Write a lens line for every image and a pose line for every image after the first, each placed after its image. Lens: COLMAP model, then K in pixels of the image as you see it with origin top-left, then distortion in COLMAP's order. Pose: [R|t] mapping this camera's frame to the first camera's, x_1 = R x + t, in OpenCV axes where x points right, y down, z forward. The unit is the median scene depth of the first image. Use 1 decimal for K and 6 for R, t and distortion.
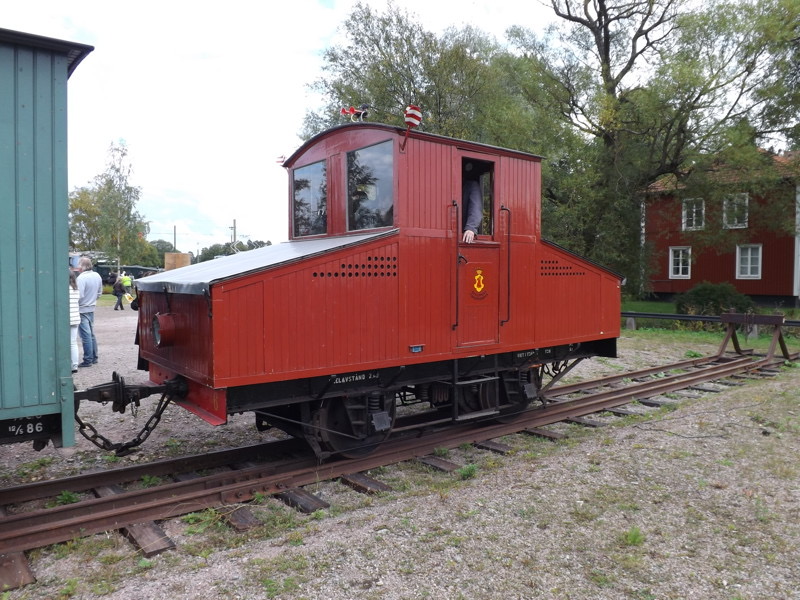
lens RADIAL K [[578.6, 0, 398.9], [0, 578.6, 302.8], [0, 0, 1]] dist [-0.065980, 0.010555]
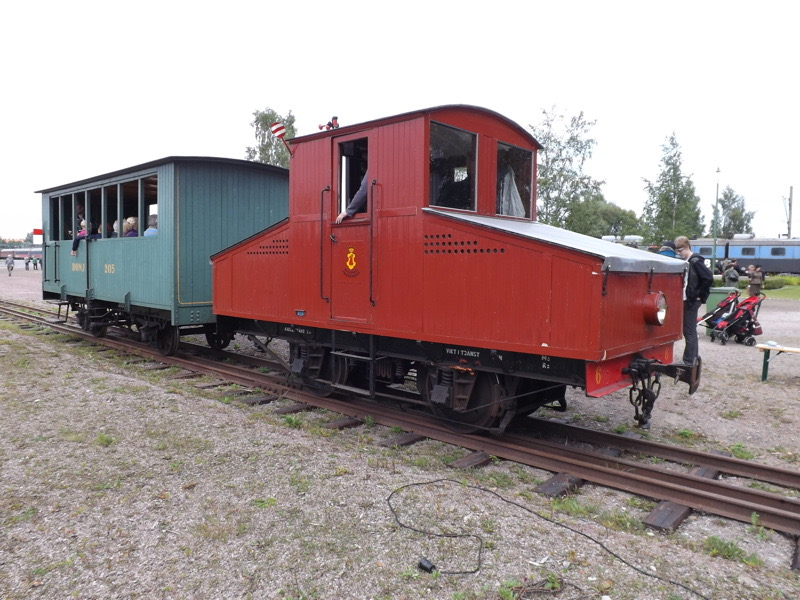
lens RADIAL K [[578.6, 0, 399.9], [0, 578.6, 298.9], [0, 0, 1]] dist [-0.065980, 0.010555]
pose [[0.168394, 0.065095, -0.983568, 1.299124], [-0.058995, 0.996694, 0.055864, -0.032264], [0.983953, 0.048618, 0.171677, 1.012631]]
